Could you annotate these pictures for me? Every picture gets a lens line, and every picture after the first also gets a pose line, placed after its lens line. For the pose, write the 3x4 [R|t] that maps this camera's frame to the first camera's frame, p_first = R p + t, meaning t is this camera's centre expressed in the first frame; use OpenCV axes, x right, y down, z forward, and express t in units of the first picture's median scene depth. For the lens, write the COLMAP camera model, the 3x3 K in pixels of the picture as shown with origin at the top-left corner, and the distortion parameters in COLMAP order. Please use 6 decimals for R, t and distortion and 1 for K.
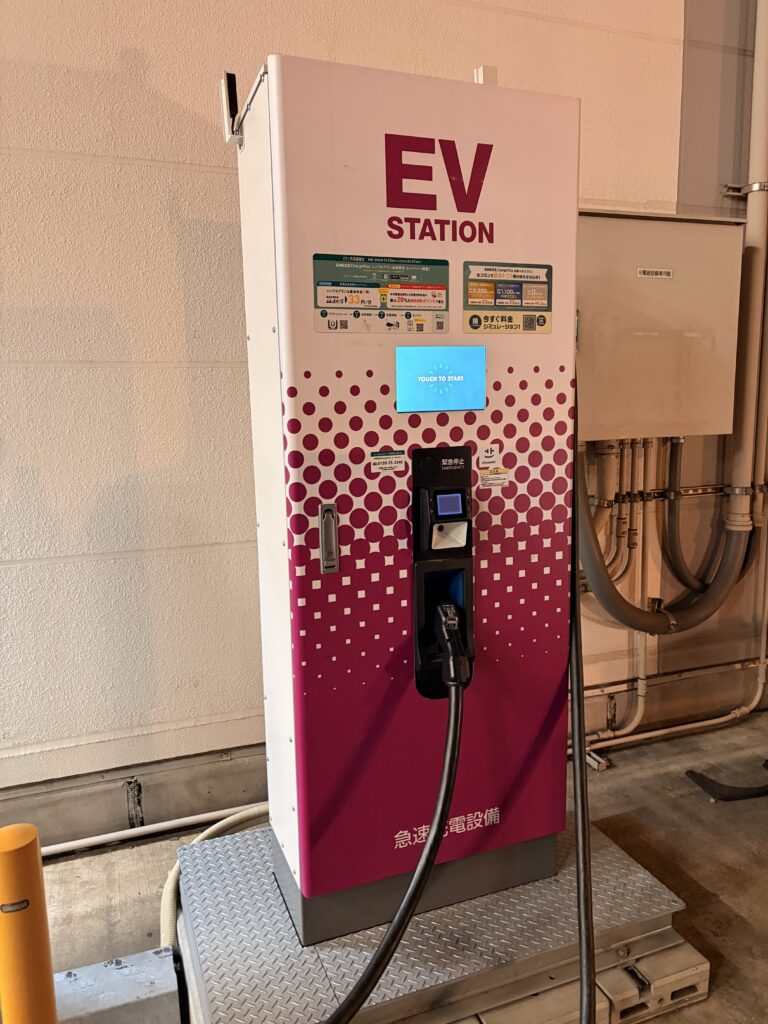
lens RADIAL K [[747.3, 0, 383.3], [0, 747.3, 507.7], [0, 0, 1]] dist [0.031847, -0.057989]
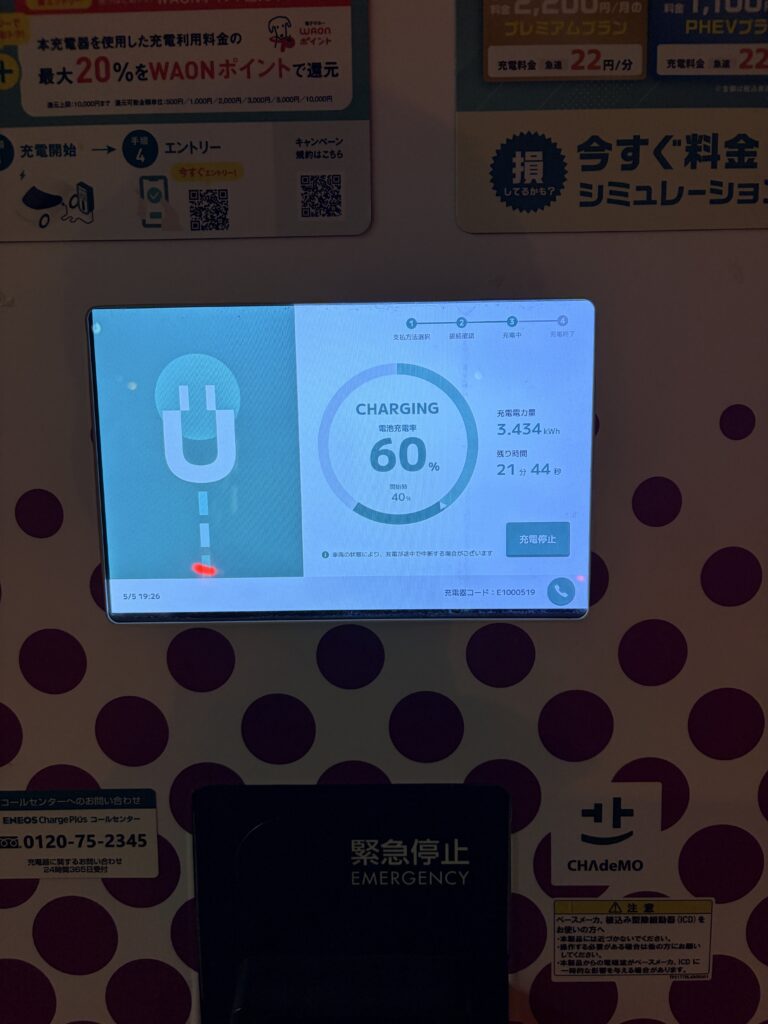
lens RADIAL K [[781.6, 0, 390.2], [0, 781.6, 515.8], [0, 0, 1]] dist [0.043494, -0.067303]
pose [[0.919315, 0.055765, -0.389551, 0.173022], [-0.069454, 0.997361, -0.021132, -0.154074], [0.387344, 0.046483, 0.920763, 0.805446]]
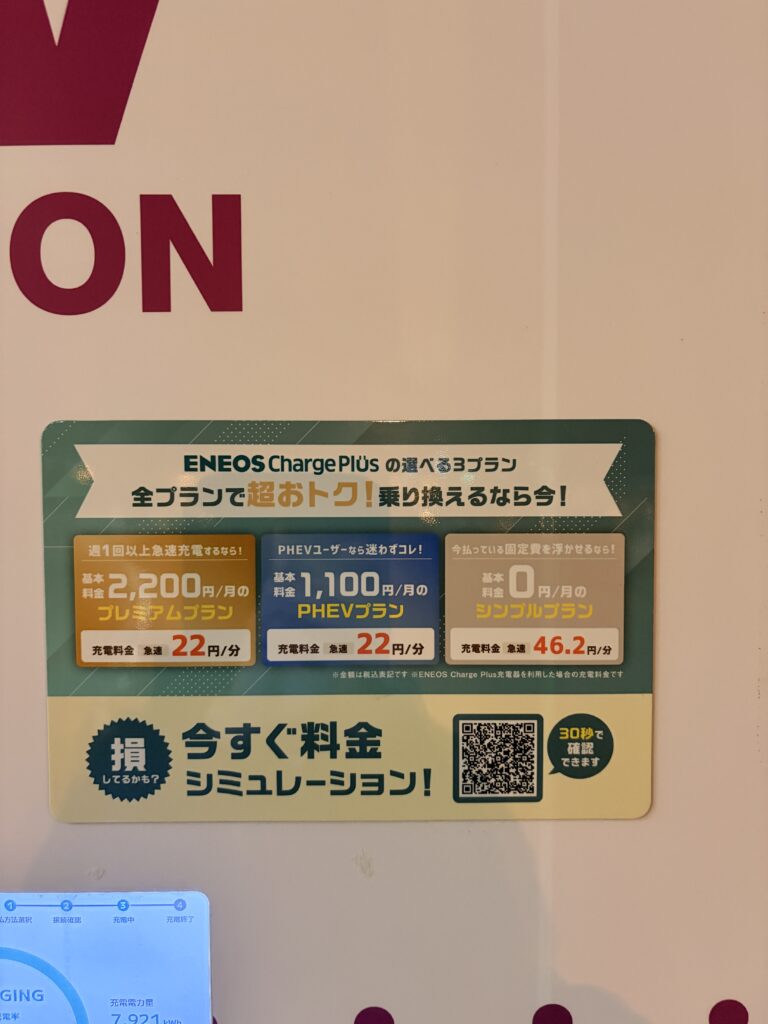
lens RADIAL K [[781.6, 0, 390.2], [0, 781.6, 515.8], [0, 0, 1]] dist [0.043494, -0.067303]
pose [[0.925268, 0.032344, -0.377933, 0.244113], [-0.078772, 0.991021, -0.108037, -0.288081], [0.371045, 0.129734, 0.919508, 0.848174]]
